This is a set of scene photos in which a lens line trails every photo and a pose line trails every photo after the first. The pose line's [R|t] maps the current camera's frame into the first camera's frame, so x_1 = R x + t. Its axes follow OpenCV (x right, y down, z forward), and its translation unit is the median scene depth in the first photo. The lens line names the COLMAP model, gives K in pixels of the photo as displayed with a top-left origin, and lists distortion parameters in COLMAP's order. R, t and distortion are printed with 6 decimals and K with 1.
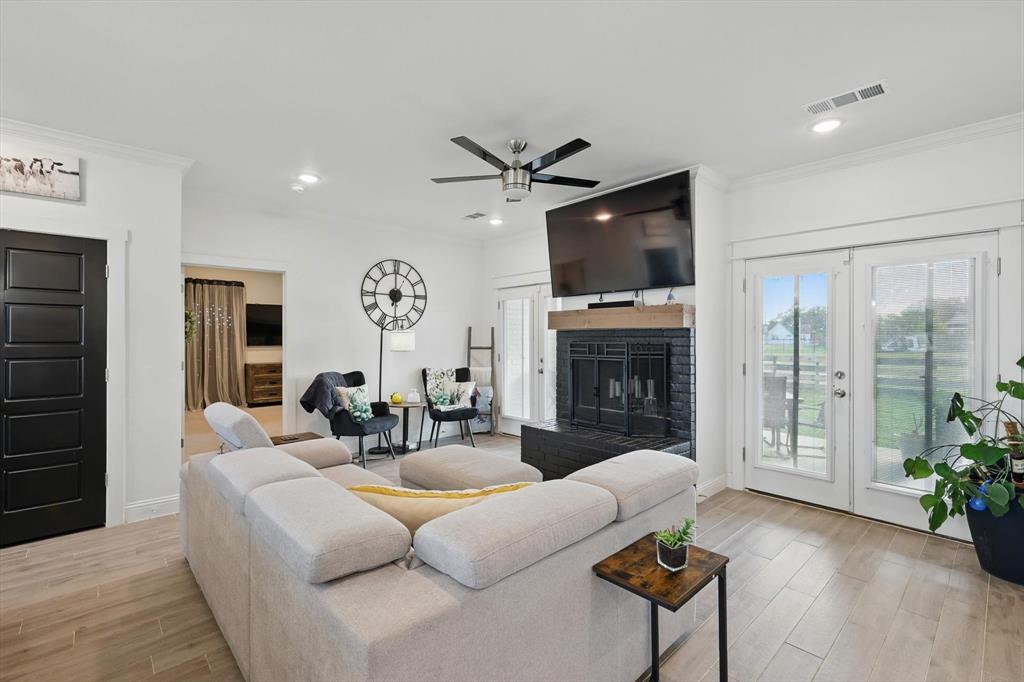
lens RADIAL K [[453.9, 0, 509.2], [0, 453.9, 339.6], [0, 0, 1]] dist [-0.003188, -0.000205]
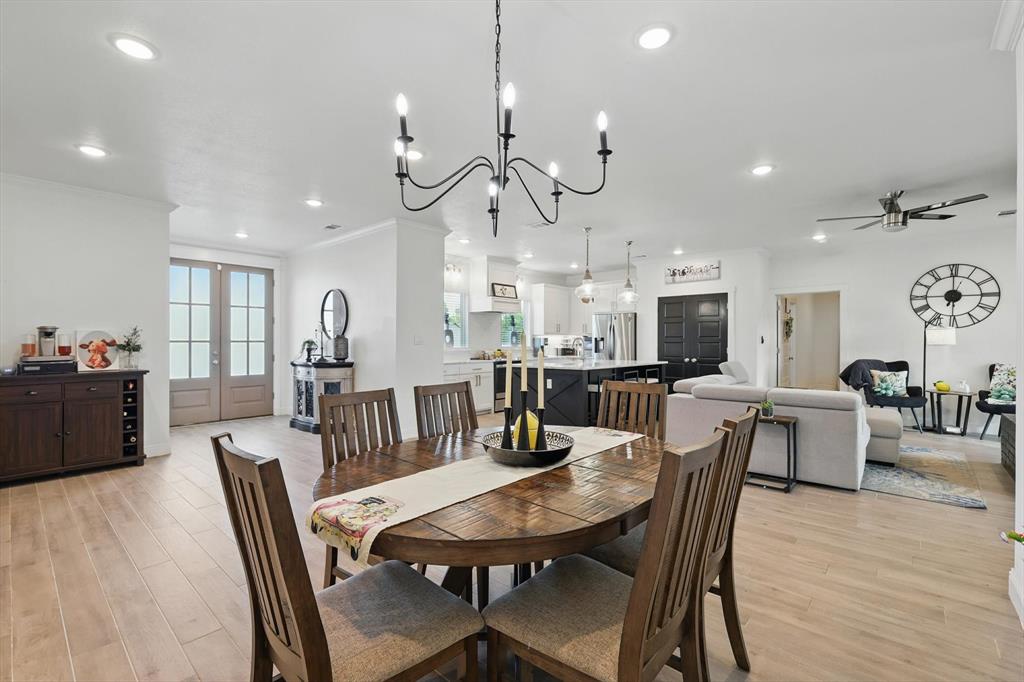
lens RADIAL K [[453.9, 0, 510.6], [0, 453.9, 340.7], [0, 0, 1]] dist [-0.003188, -0.000205]
pose [[0.091460, 0.000015, -0.995809, 0.762216], [-0.006949, 0.999976, -0.000623, 0.020572], [0.995784, 0.006977, 0.091458, -0.182859]]
